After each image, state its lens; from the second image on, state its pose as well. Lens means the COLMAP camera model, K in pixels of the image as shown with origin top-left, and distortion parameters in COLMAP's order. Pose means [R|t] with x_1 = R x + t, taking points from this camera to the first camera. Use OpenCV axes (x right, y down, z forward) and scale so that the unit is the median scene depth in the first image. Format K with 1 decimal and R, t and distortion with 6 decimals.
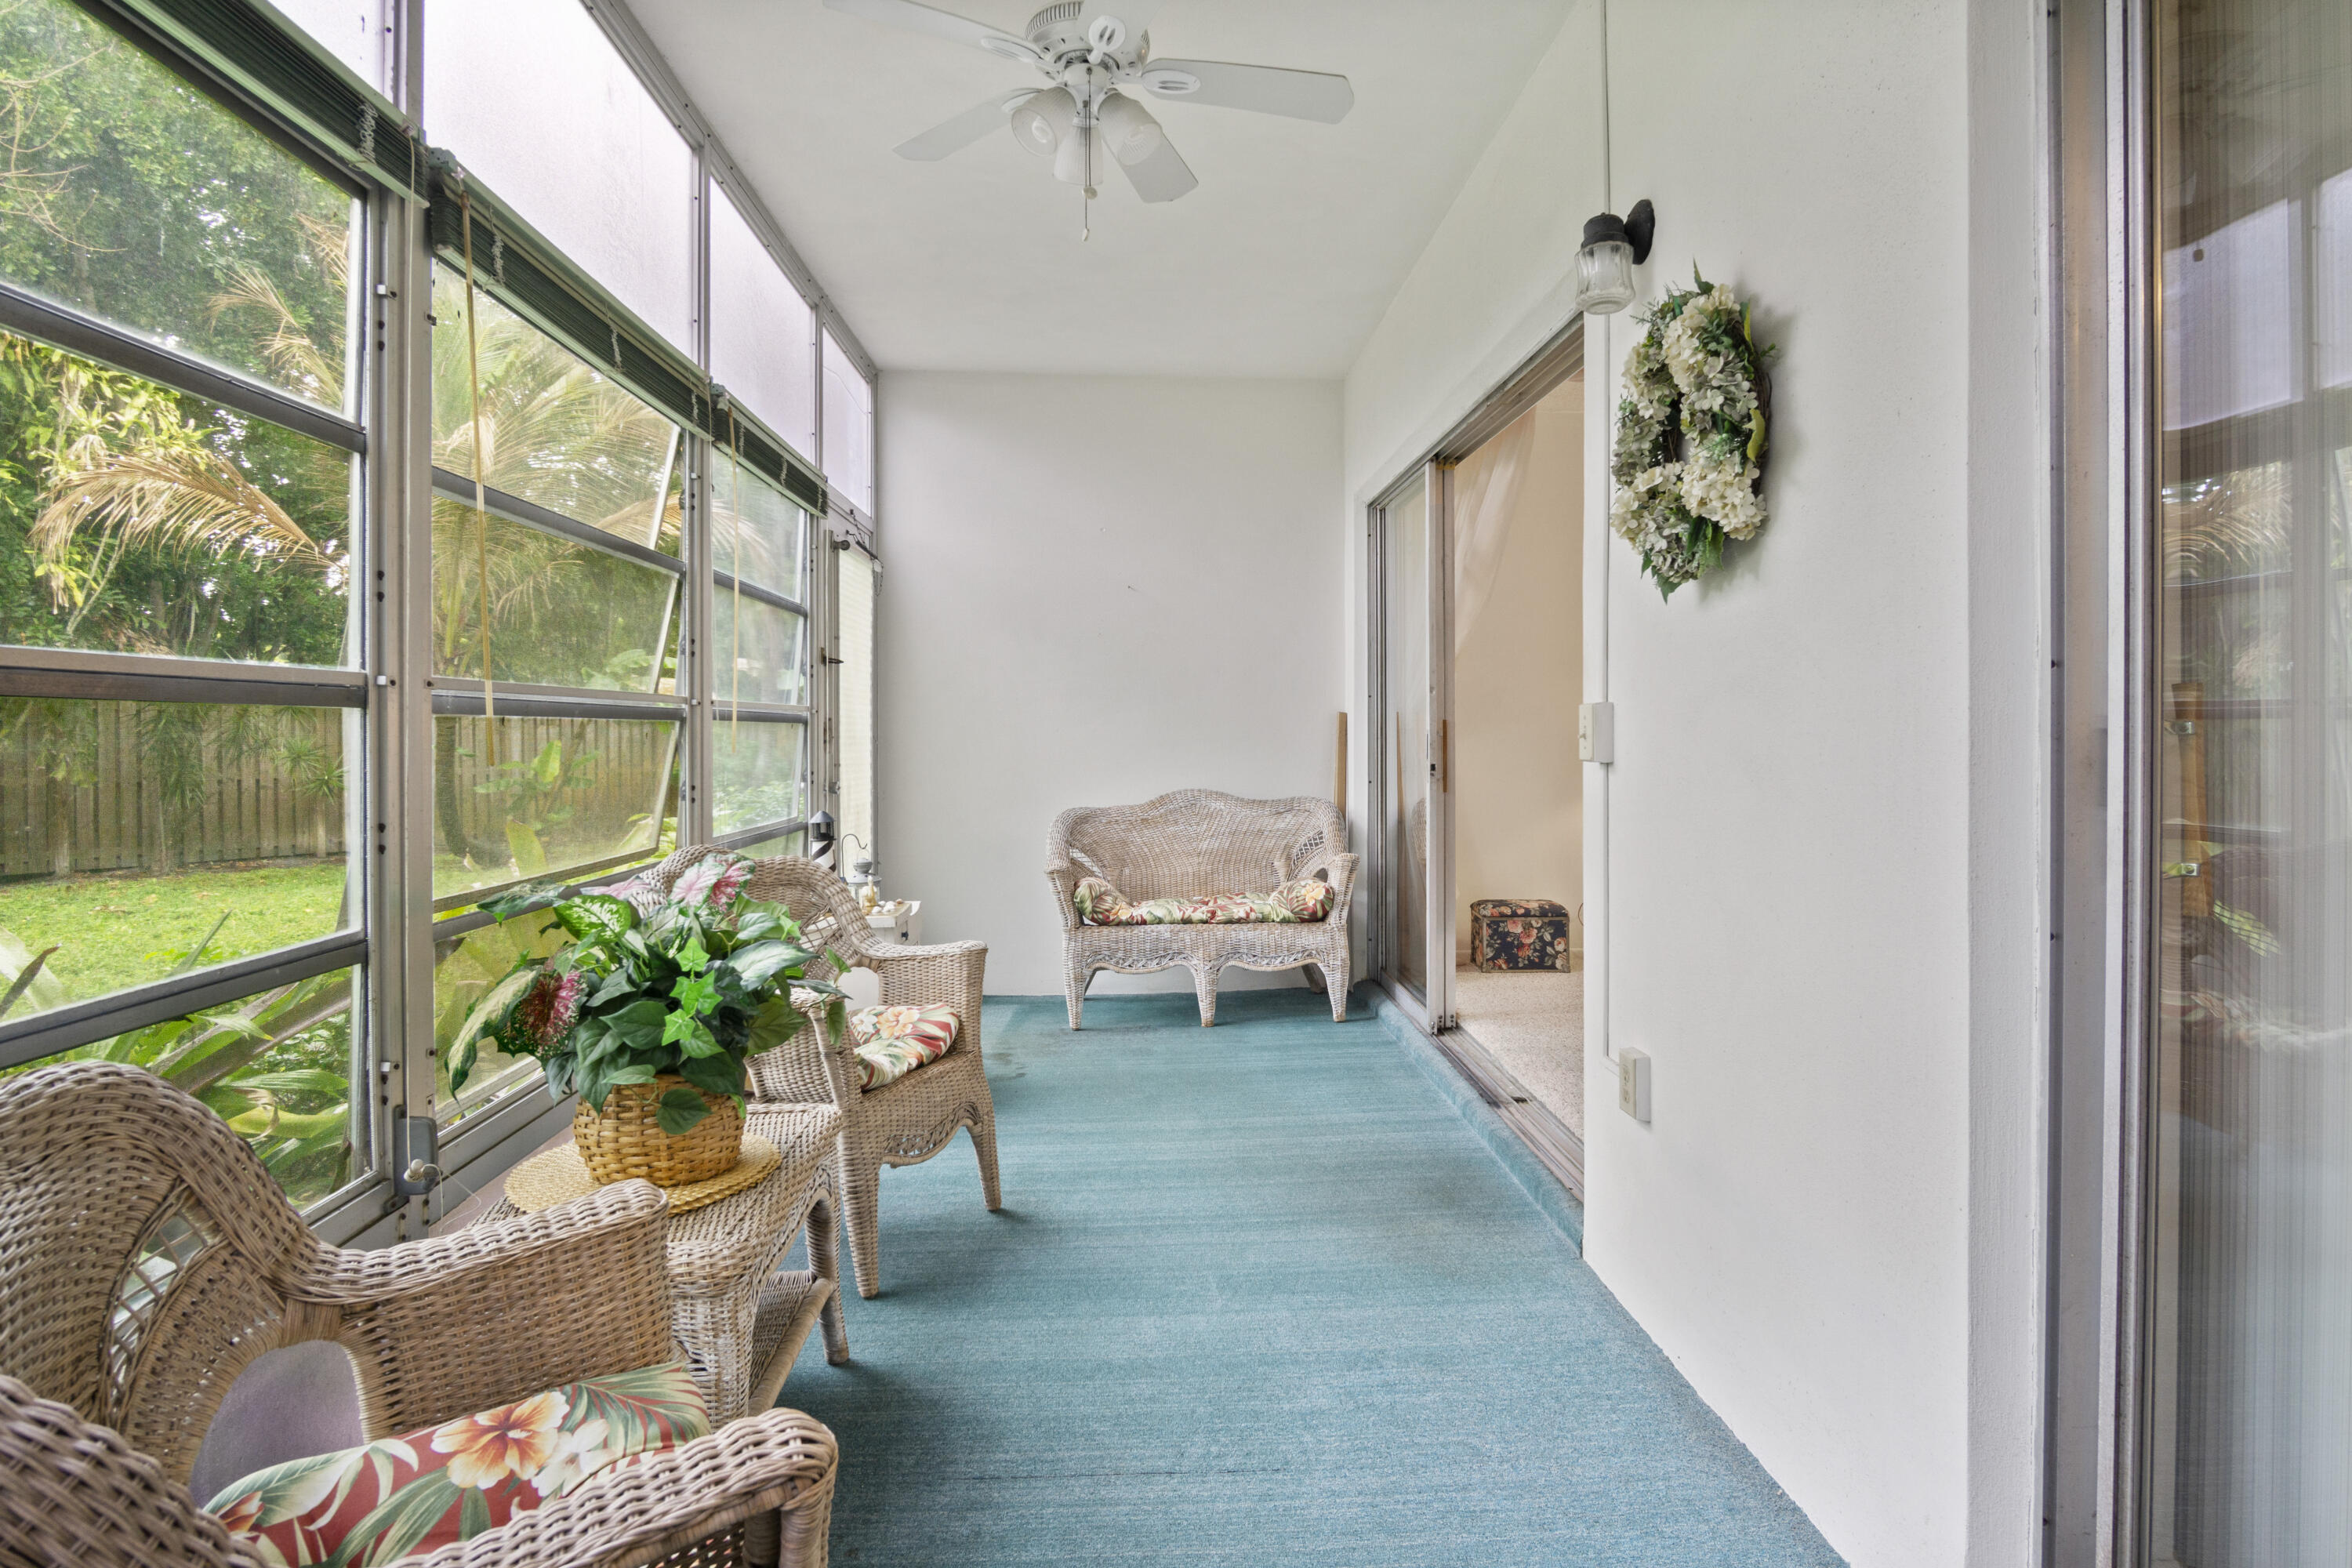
lens RADIAL K [[1276.7, 0, 1170.8], [0, 1276.7, 737.2], [0, 0, 1]] dist [-0.035064, 0.007091]
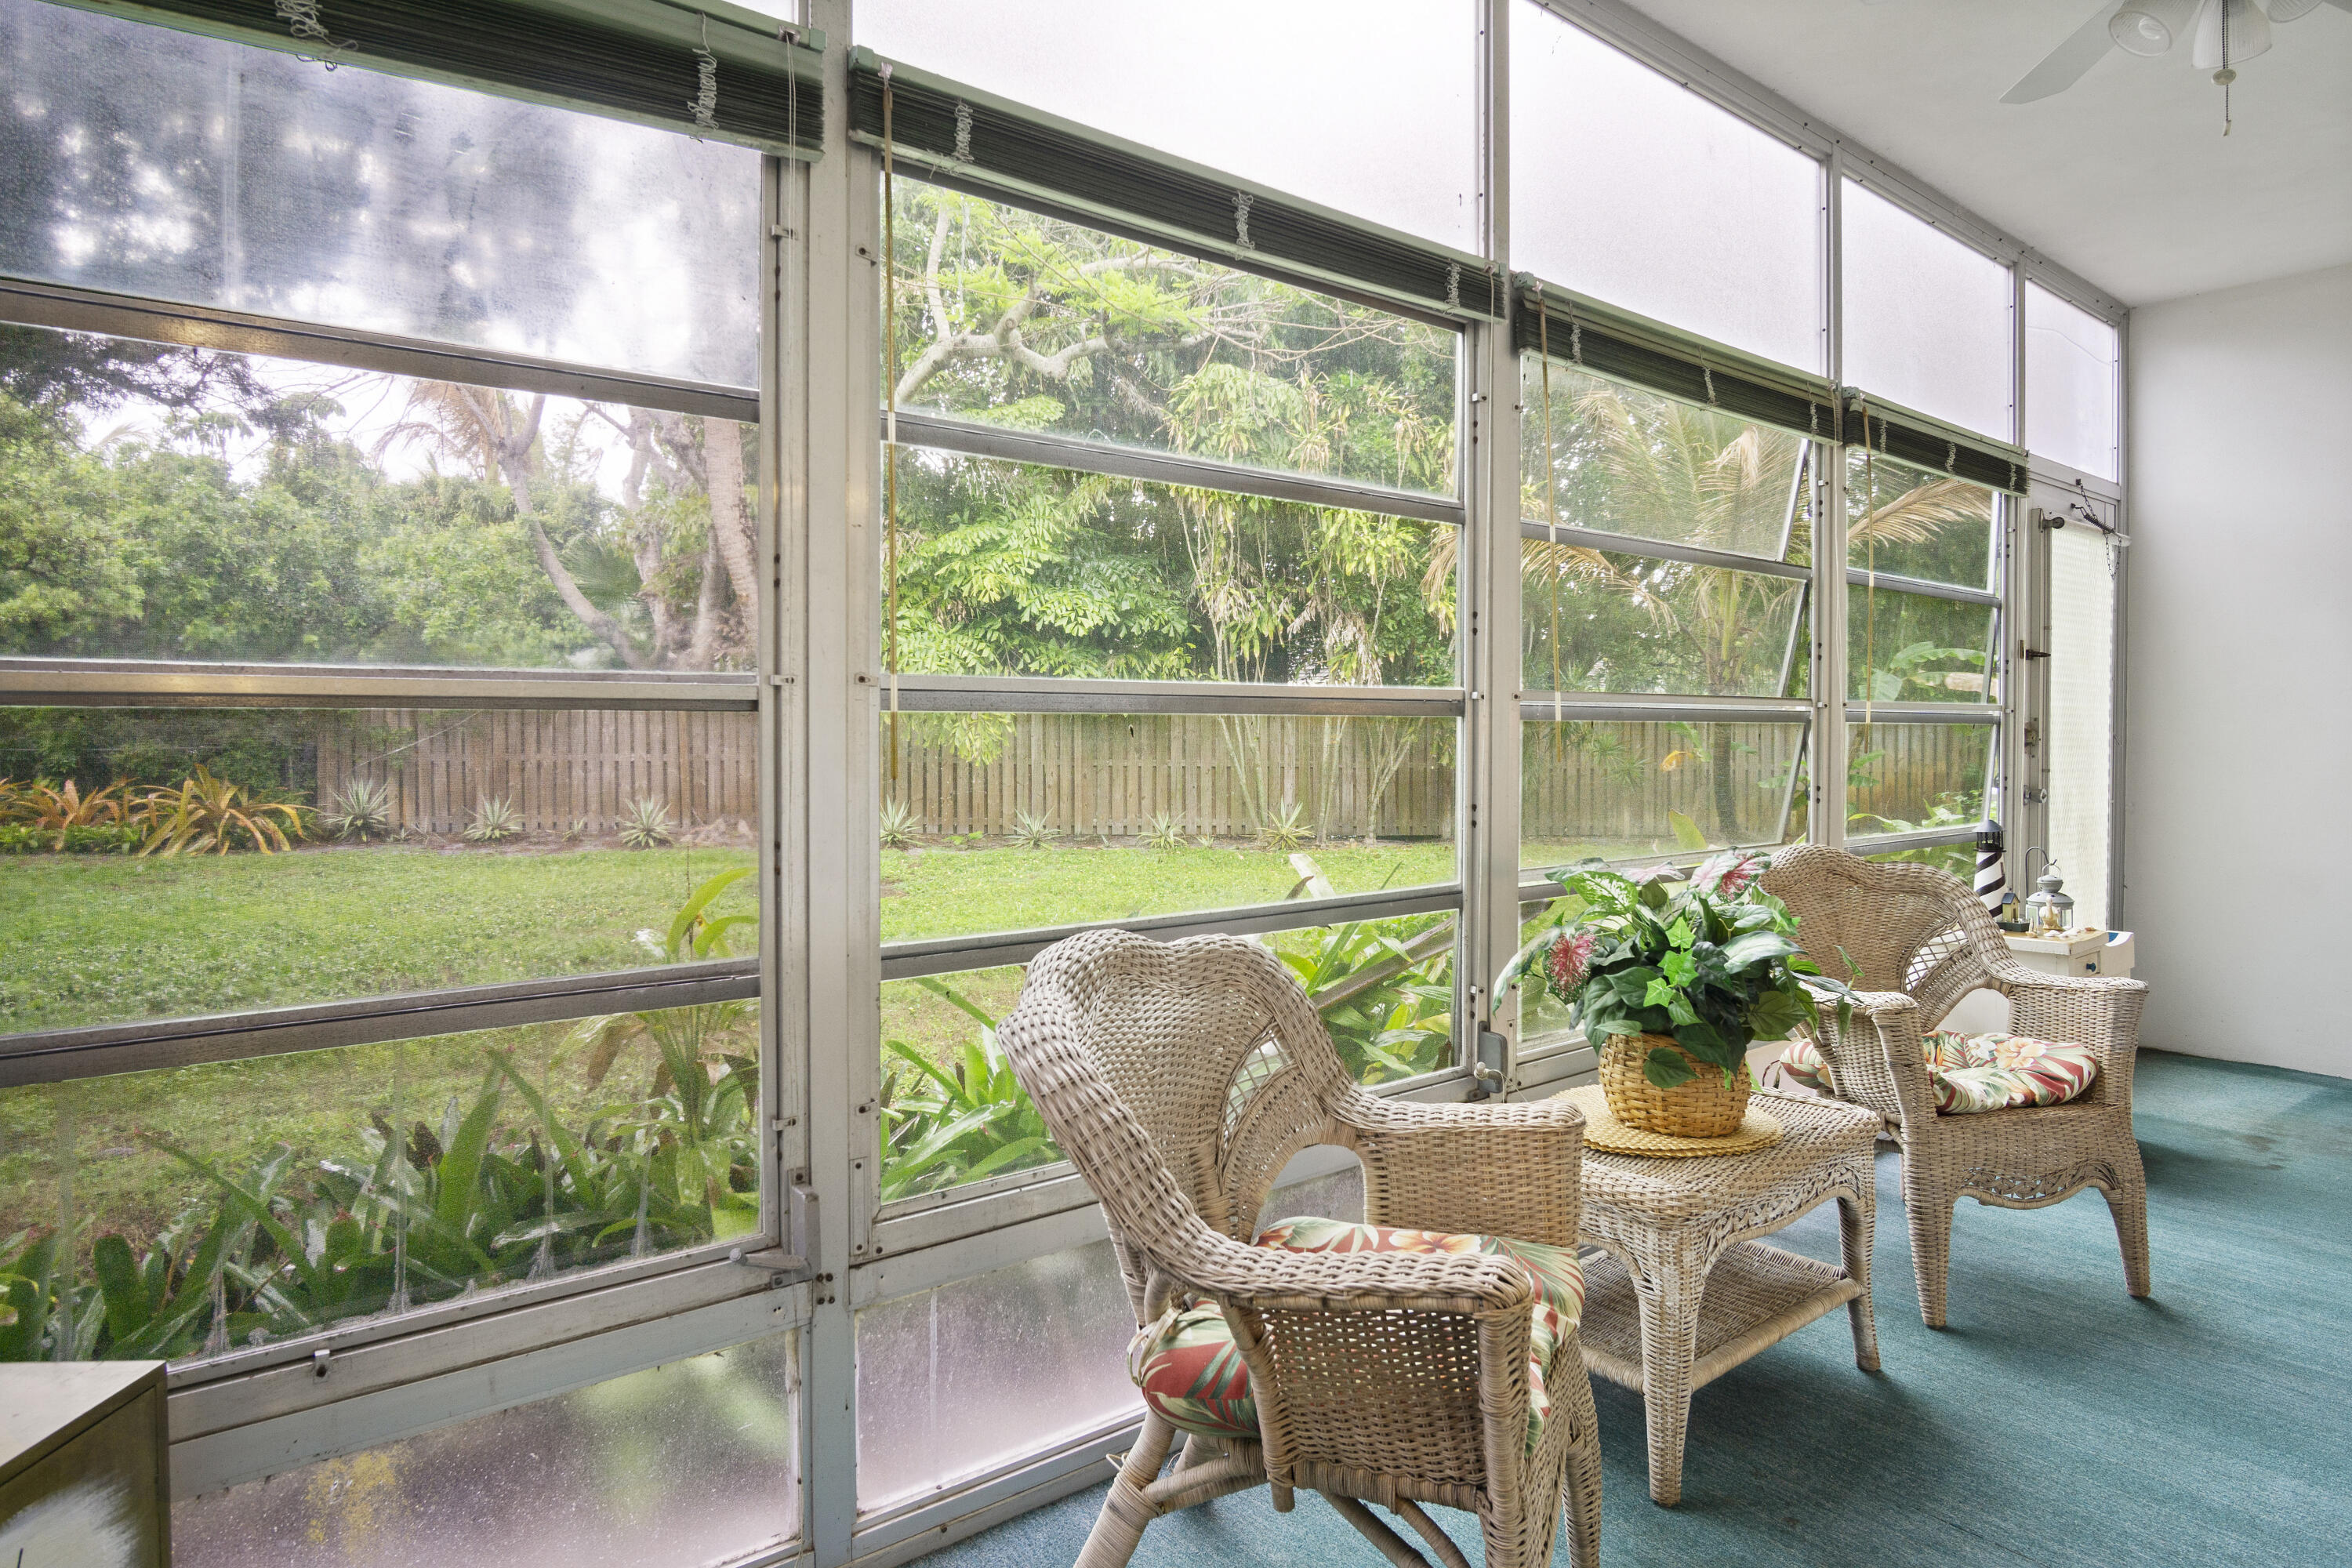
lens RADIAL K [[1276.7, 0, 1170.8], [0, 1276.7, 737.2], [0, 0, 1]] dist [-0.035064, 0.007091]
pose [[0.573366, 0.007545, -0.819265, 0.264741], [-0.005579, 0.999970, 0.005305, -0.006373], [0.819281, 0.001529, 0.573391, -0.020174]]
